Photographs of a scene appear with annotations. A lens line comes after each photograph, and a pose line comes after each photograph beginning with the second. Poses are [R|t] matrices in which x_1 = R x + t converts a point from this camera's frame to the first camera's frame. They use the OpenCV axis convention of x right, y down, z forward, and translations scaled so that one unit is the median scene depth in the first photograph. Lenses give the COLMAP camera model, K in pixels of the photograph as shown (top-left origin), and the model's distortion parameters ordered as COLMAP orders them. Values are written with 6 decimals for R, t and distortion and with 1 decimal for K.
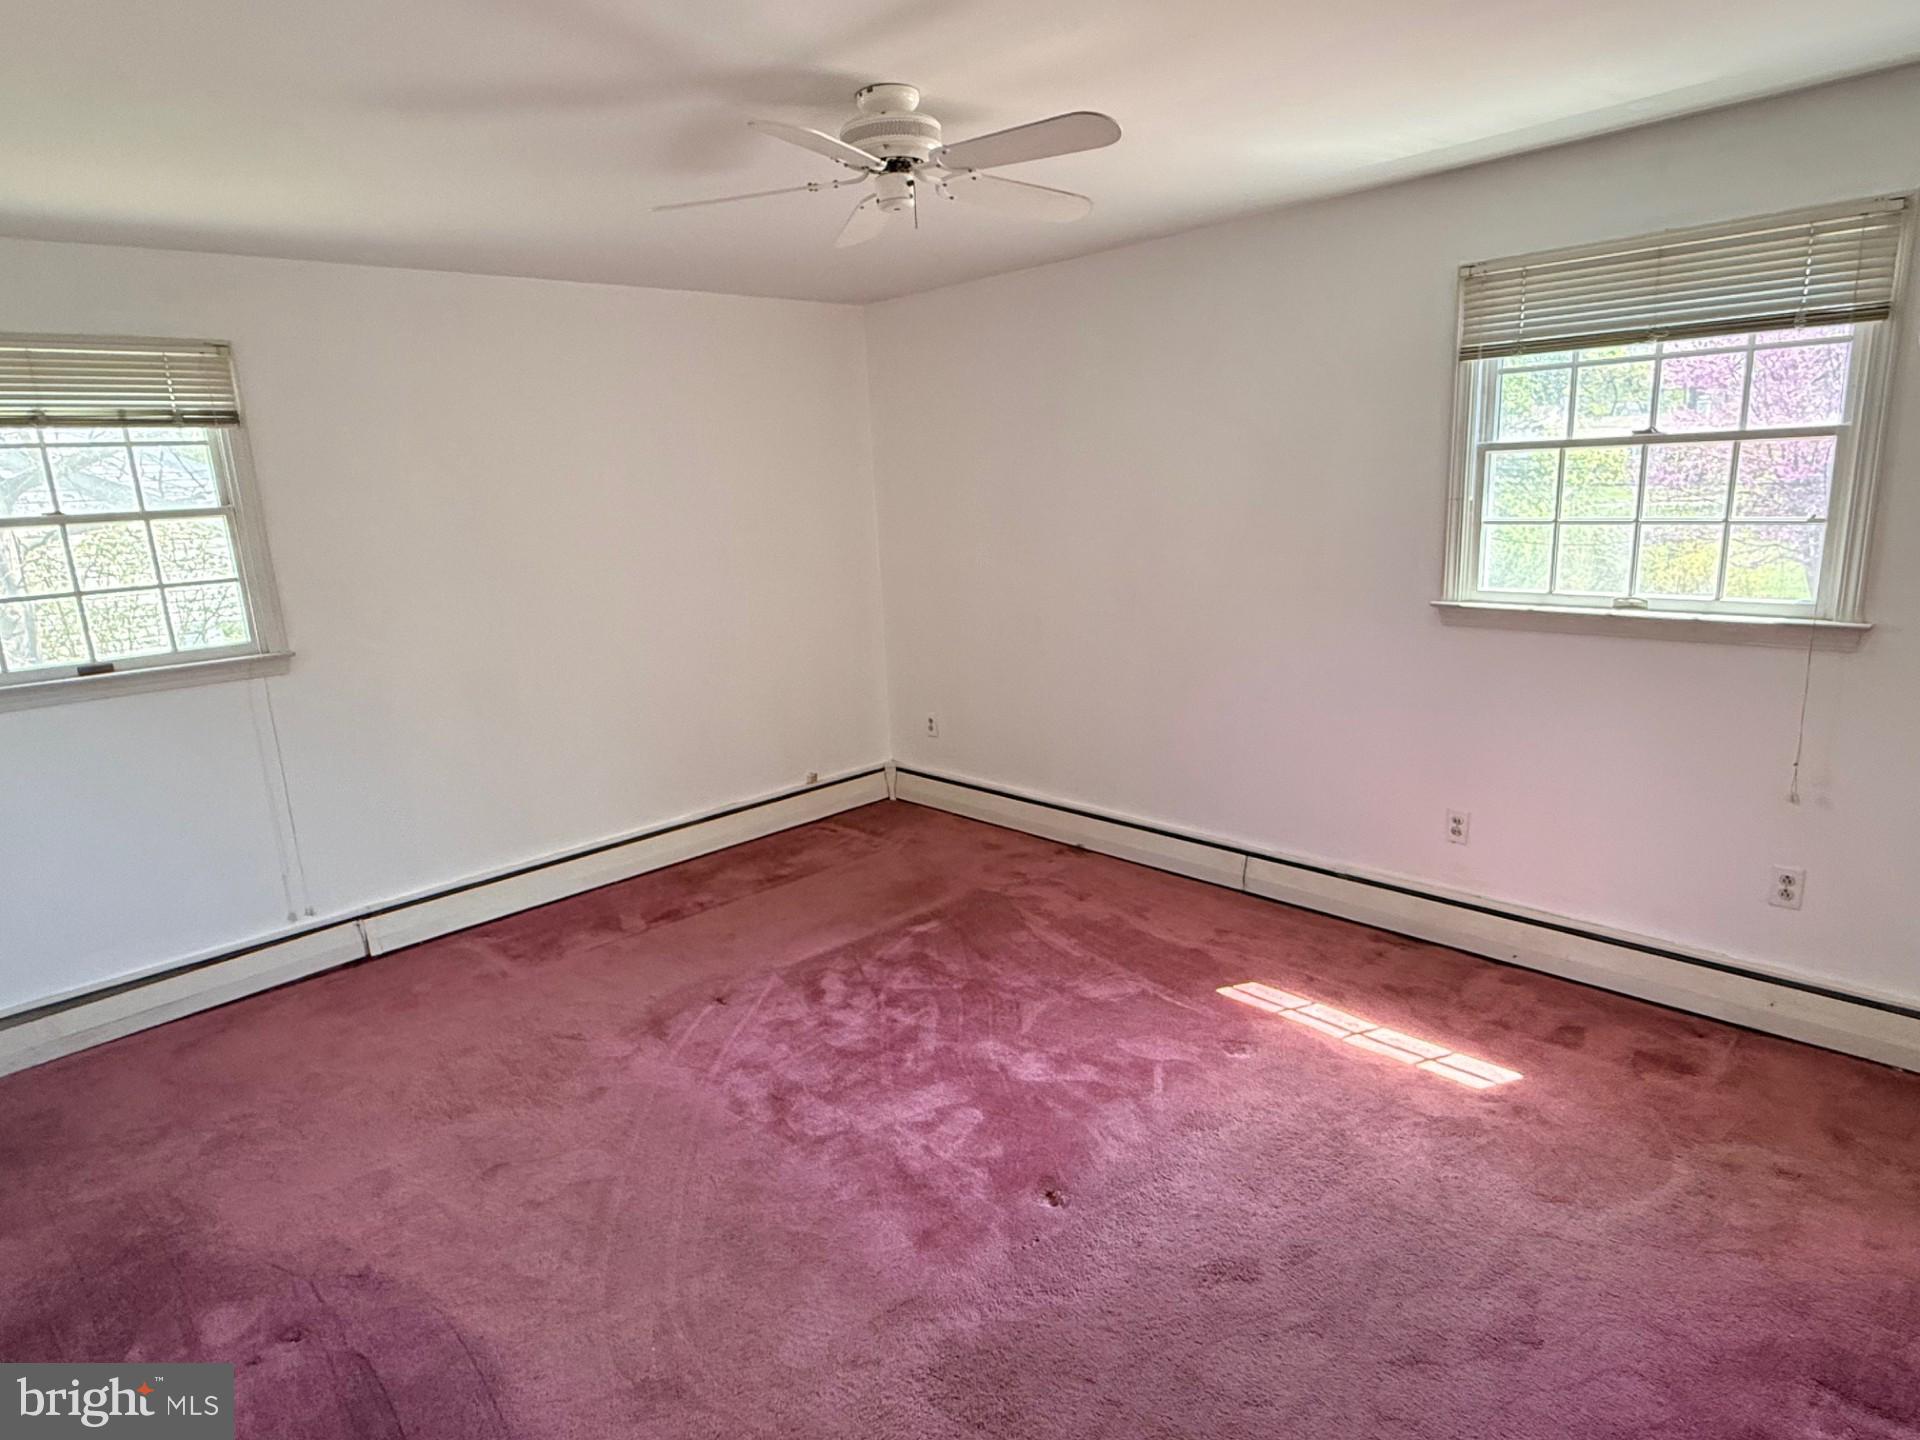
lens RADIAL K [[1064.4, 0, 951.9], [0, 1064.4, 718.3], [0, 0, 1]] dist [-0.001140, -0.001668]
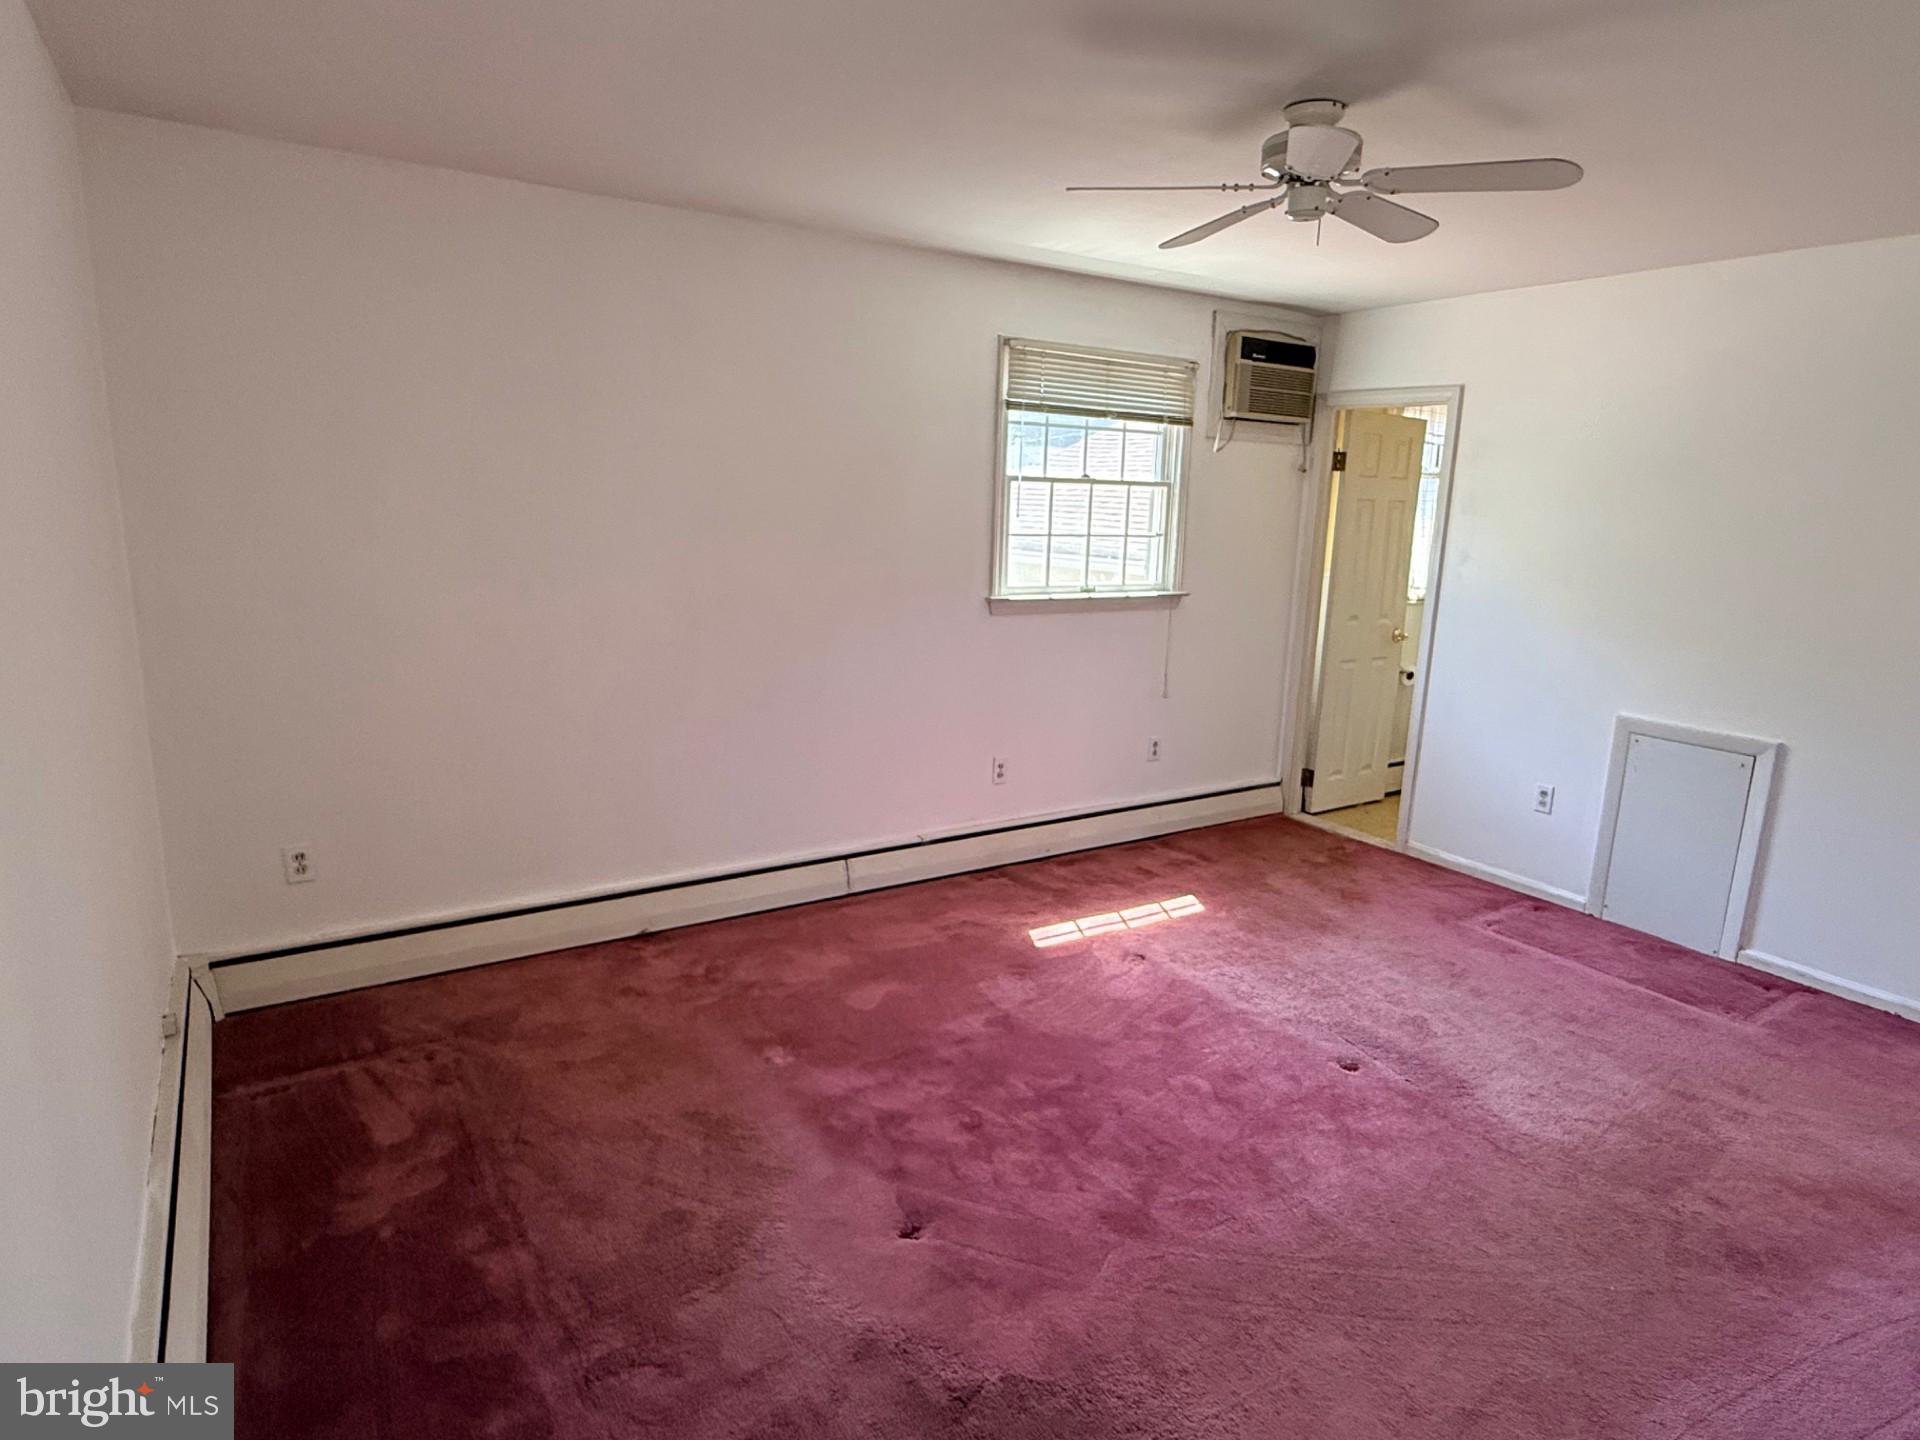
lens RADIAL K [[1141.5, 0, 952.0], [0, 1141.5, 725.5], [0, 0, 1]] dist [0.004582, -0.000431]
pose [[0.180273, -0.157101, 0.970990, -0.988013], [0.169465, 0.977362, 0.126670, -0.155676], [-0.968908, 0.141714, 0.202815, 0.879801]]
